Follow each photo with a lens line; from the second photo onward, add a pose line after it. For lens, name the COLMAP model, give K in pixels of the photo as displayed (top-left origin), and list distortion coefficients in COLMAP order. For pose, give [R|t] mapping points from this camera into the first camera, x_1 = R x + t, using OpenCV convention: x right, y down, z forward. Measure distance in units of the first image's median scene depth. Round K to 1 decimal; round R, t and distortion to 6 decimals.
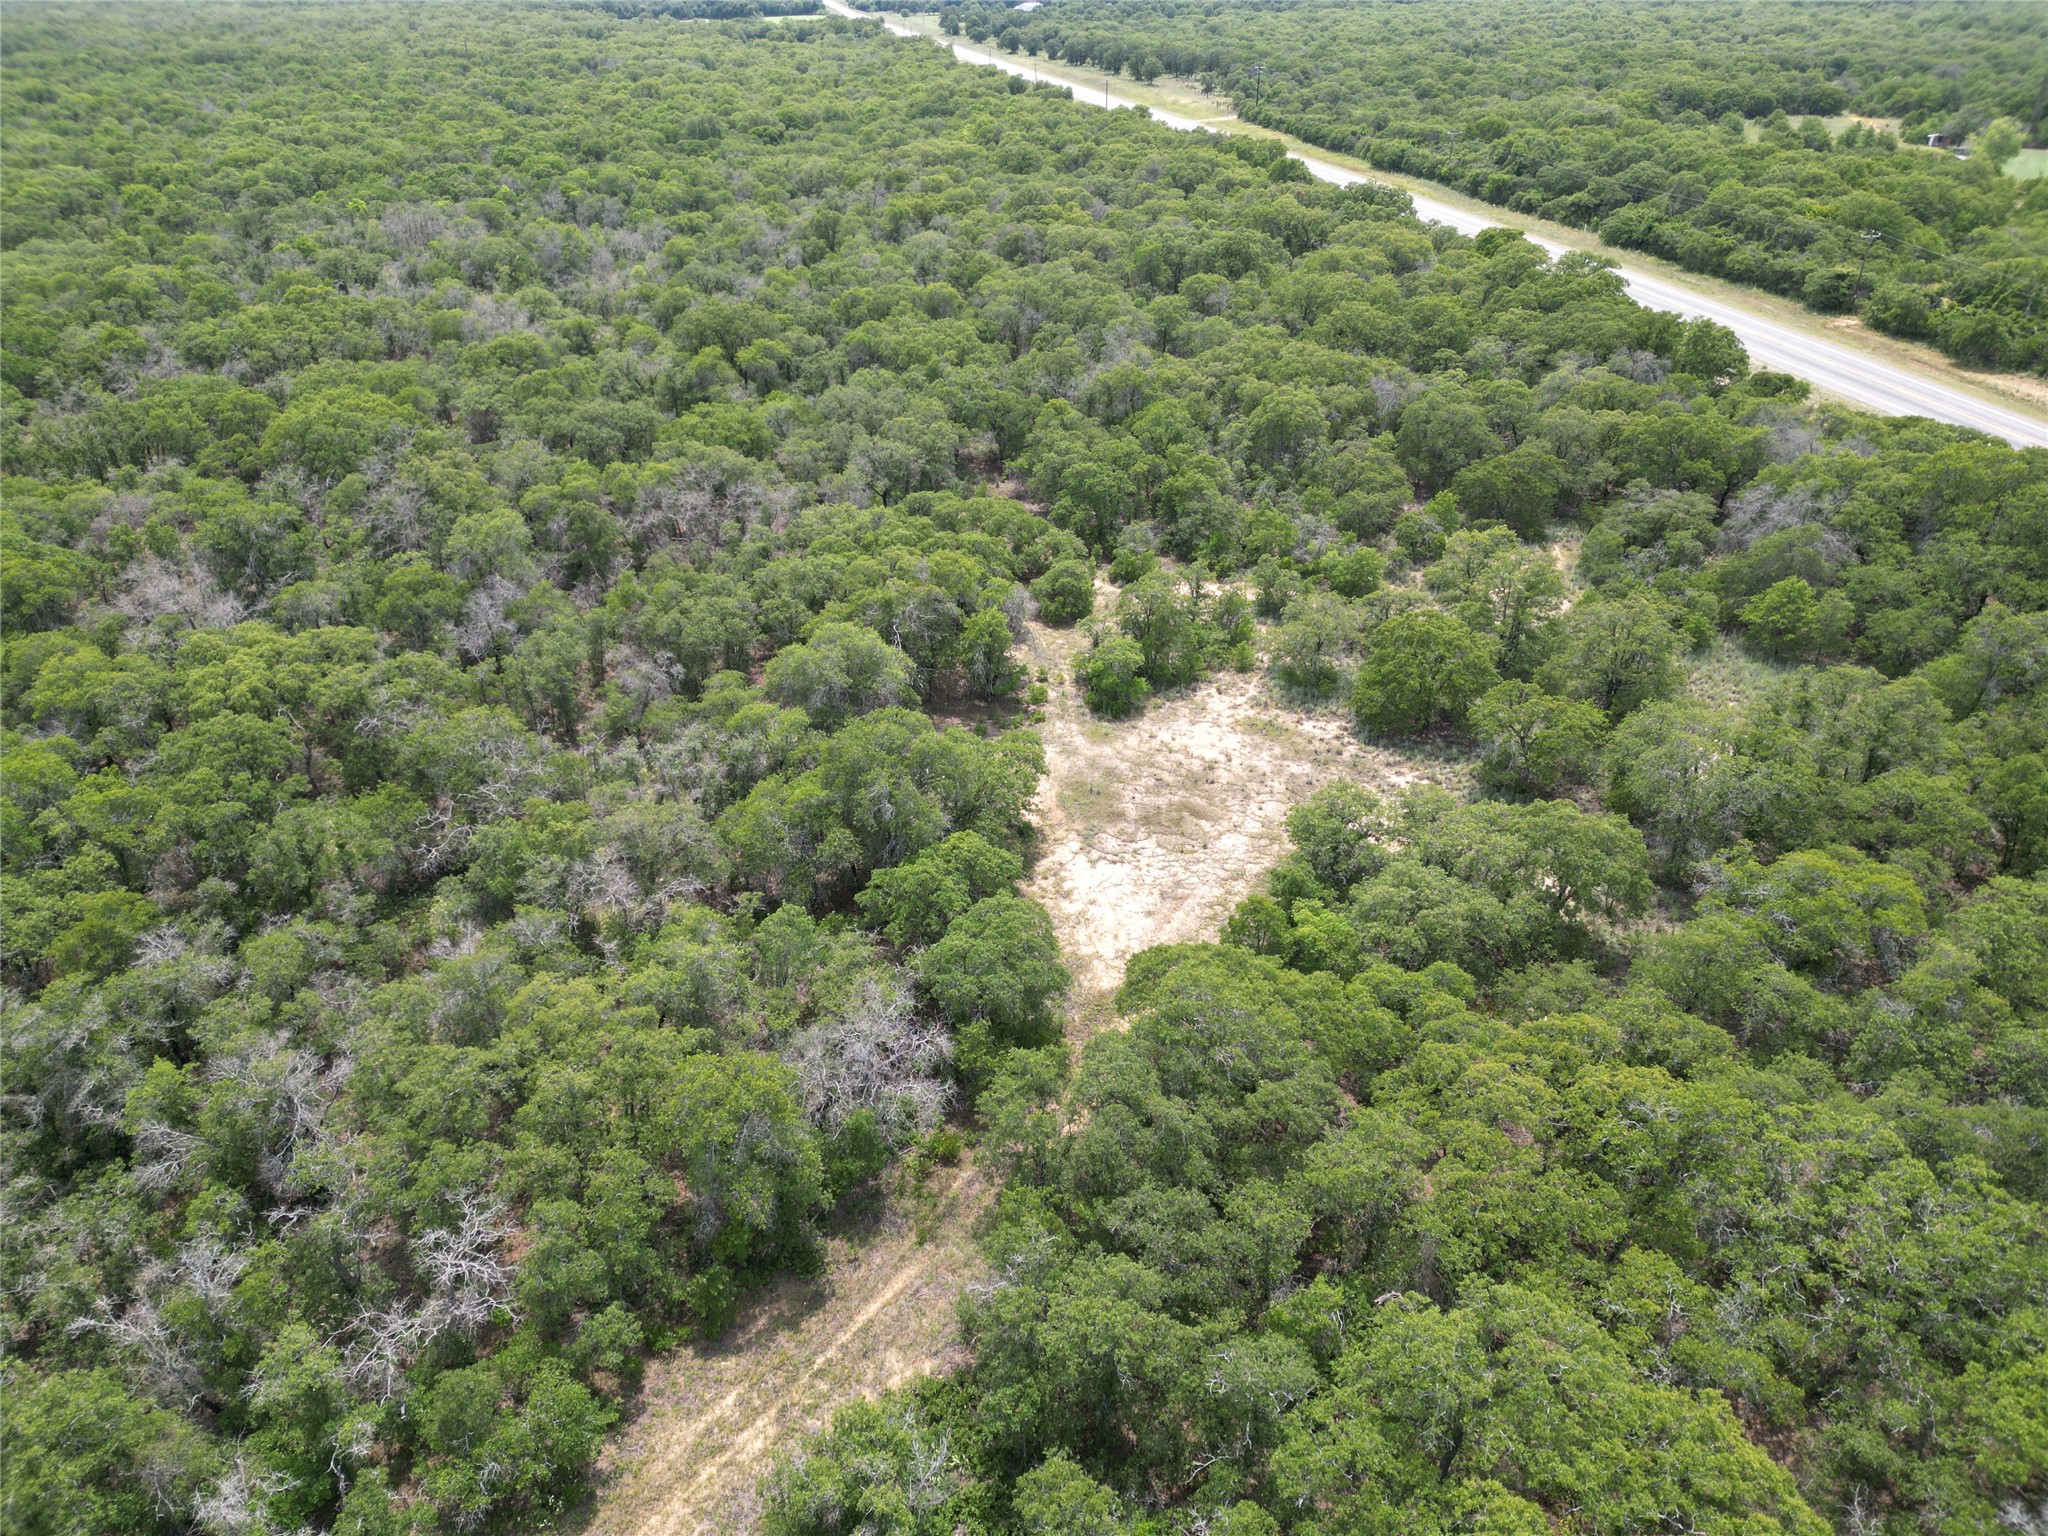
lens RADIAL K [[1441.1, 0, 1021.7], [0, 1441.1, 770.1], [0, 0, 1]] dist [0.077246, -0.068721]
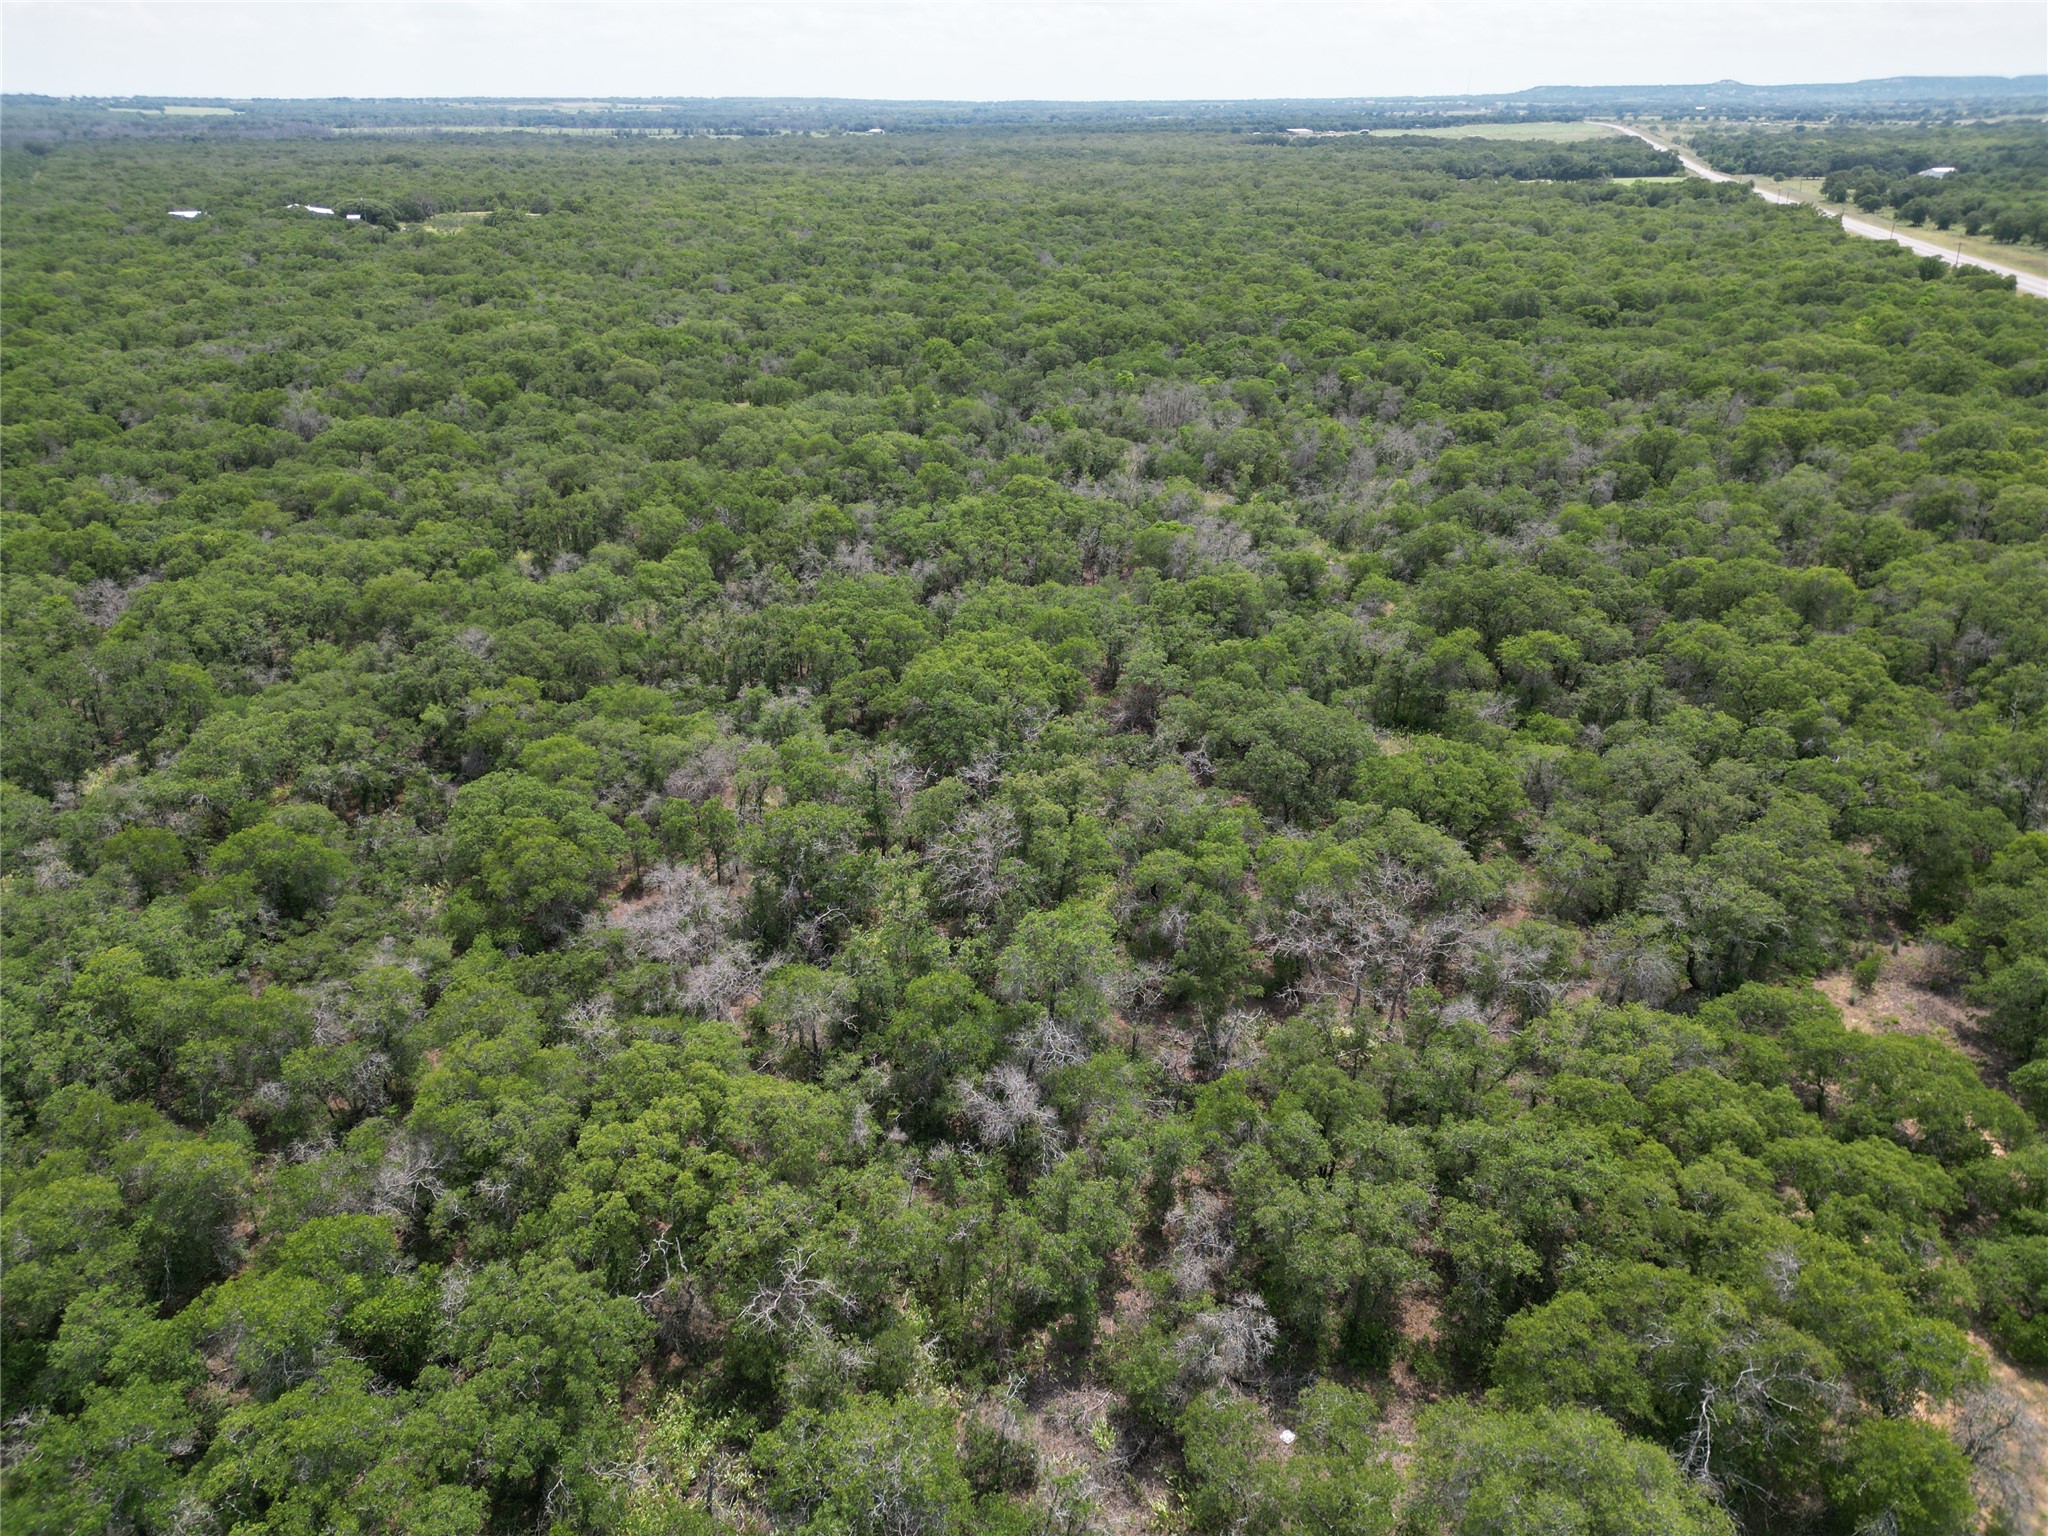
lens RADIAL K [[1441.1, 0, 1010.6], [0, 1441.1, 767.2], [0, 0, 1]] dist [0.077246, -0.068721]
pose [[0.869417, 0.207892, -0.448214, -0.045291], [-0.246707, 0.968648, -0.029264, -0.094145], [0.428078, 0.136020, 0.893447, 0.164963]]
